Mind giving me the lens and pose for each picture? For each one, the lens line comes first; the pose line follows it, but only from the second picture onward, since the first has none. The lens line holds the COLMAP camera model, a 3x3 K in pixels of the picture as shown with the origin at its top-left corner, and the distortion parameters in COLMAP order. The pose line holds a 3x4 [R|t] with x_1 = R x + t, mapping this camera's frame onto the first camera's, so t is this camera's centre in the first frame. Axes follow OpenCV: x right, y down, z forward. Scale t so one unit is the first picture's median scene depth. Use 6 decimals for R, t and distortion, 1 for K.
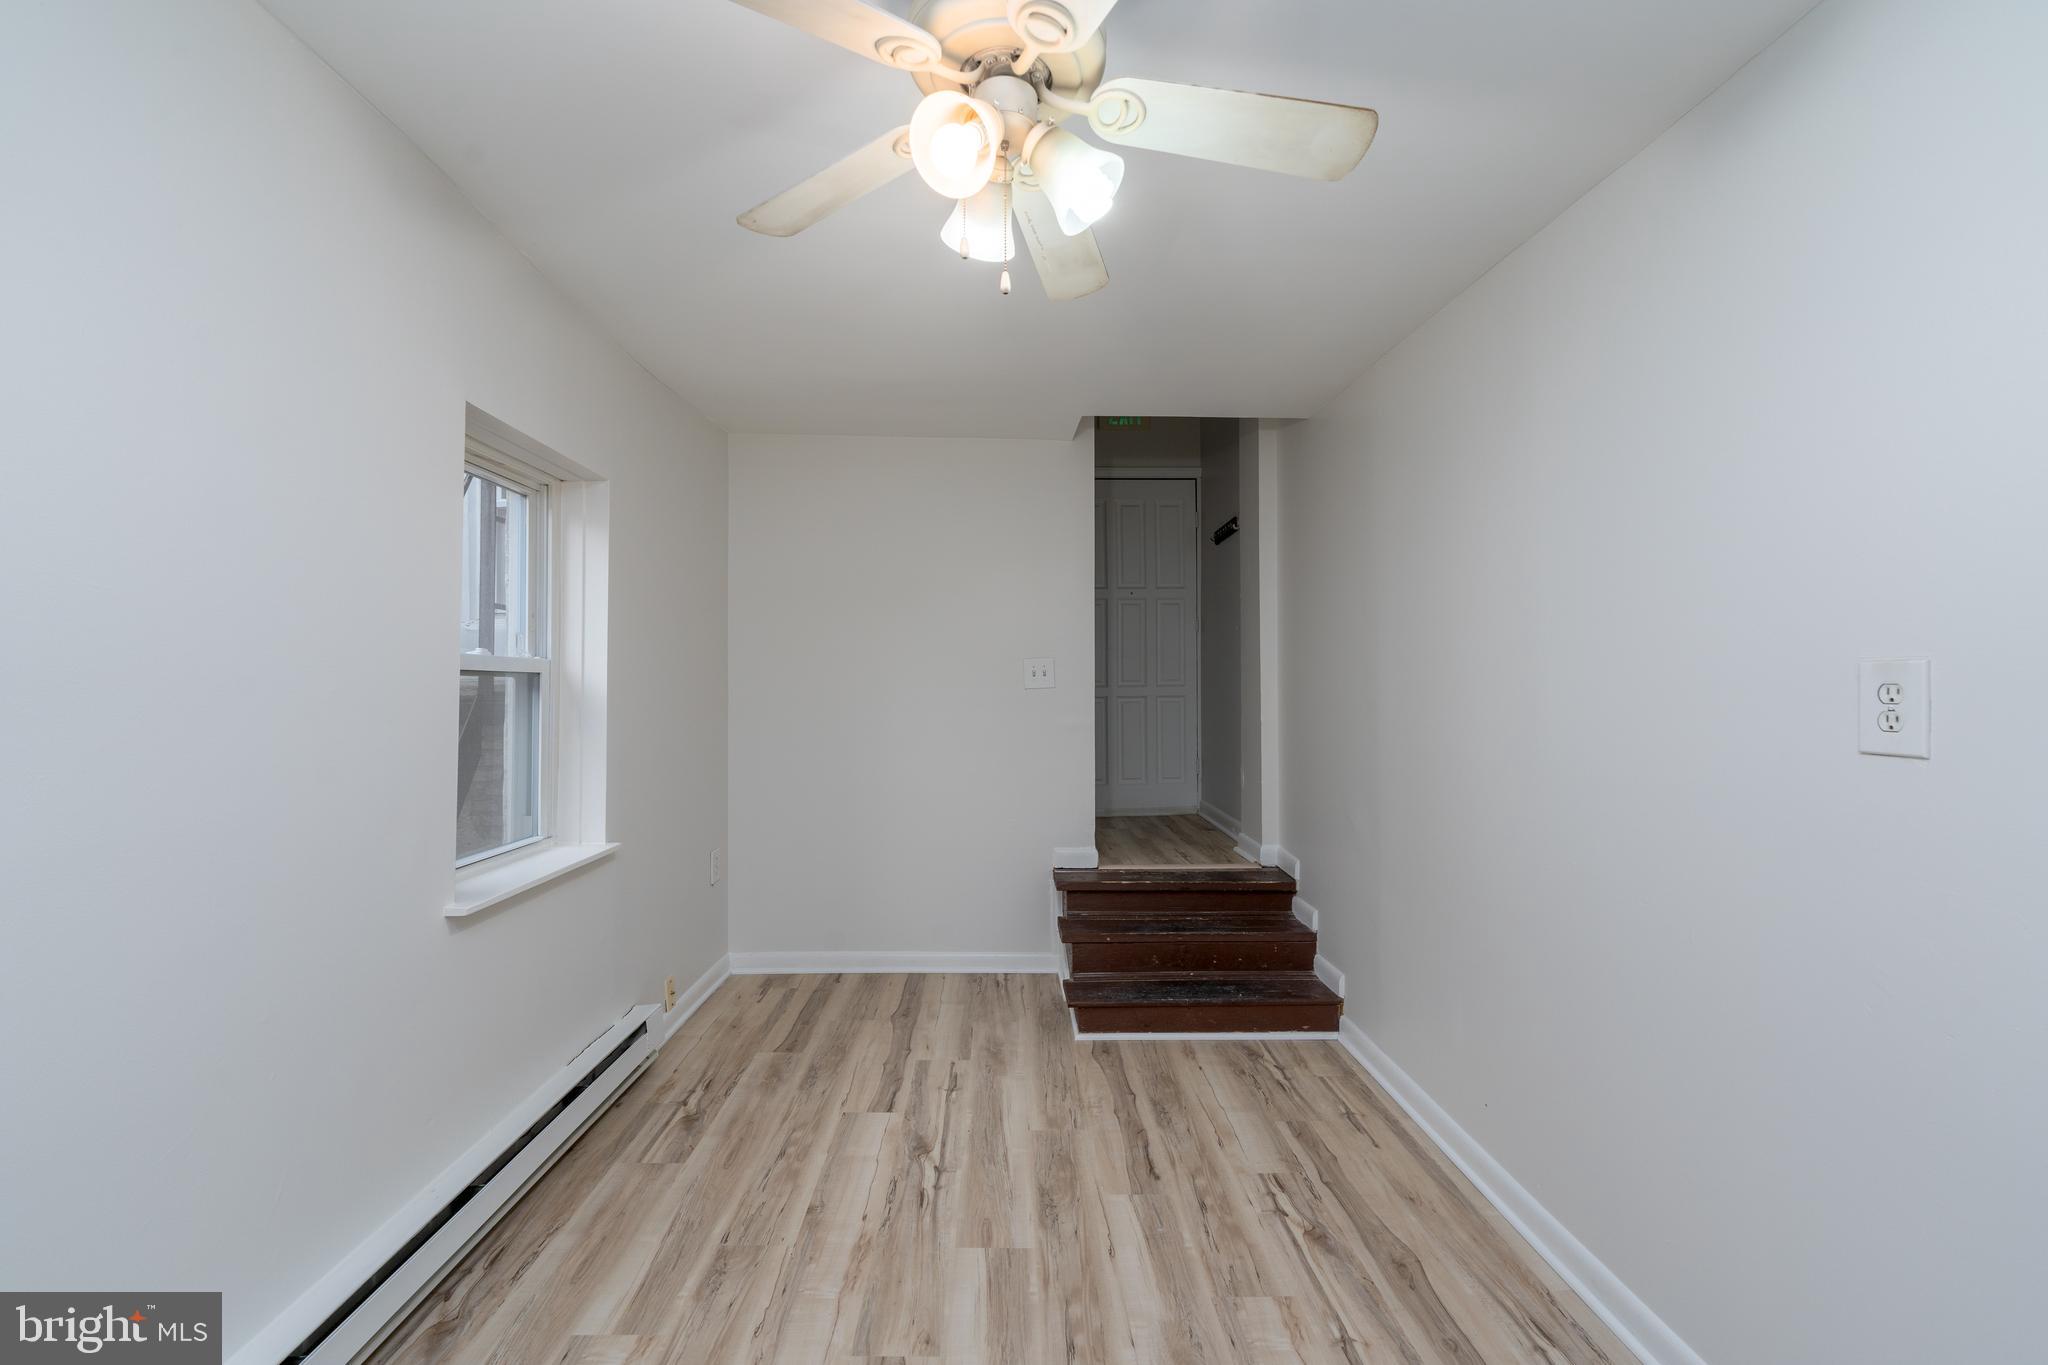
lens RADIAL K [[855.6, 0, 1024.0], [0, 855.6, 682.5], [0, 0, 1]] dist [0.001019, -0.000081]
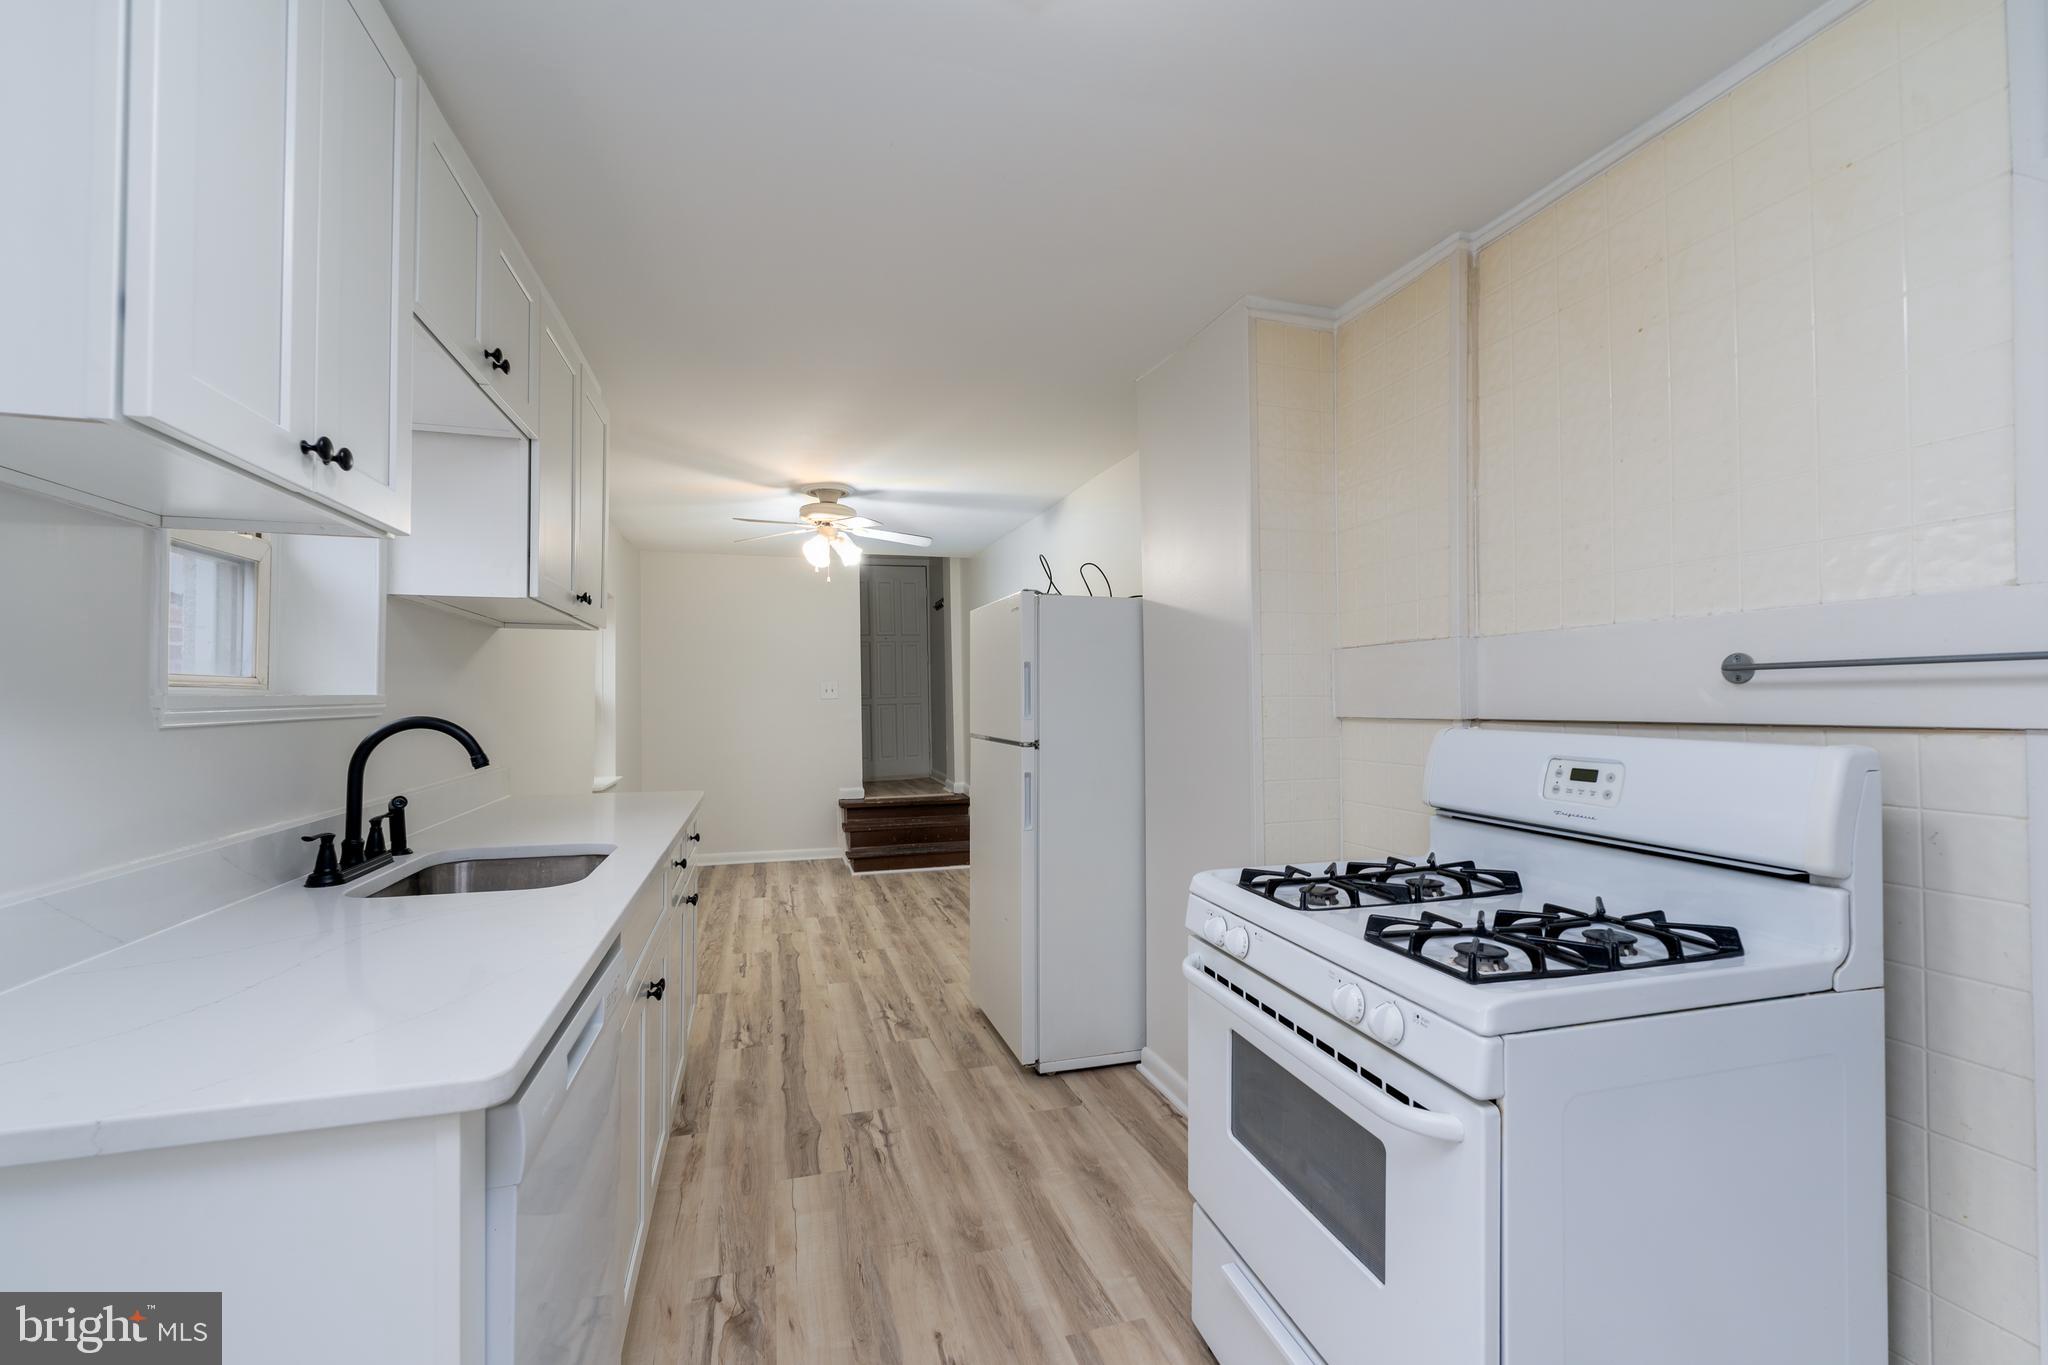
lens RADIAL K [[855.6, 0, 1024.0], [0, 855.6, 682.5], [0, 0, 1]] dist [0.001019, -0.000081]
pose [[0.965854, -0.011585, 0.258827, -0.054697], [0.016365, 0.999733, -0.016320, 0.009137], [-0.258569, 0.019998, 0.965786, -0.880077]]
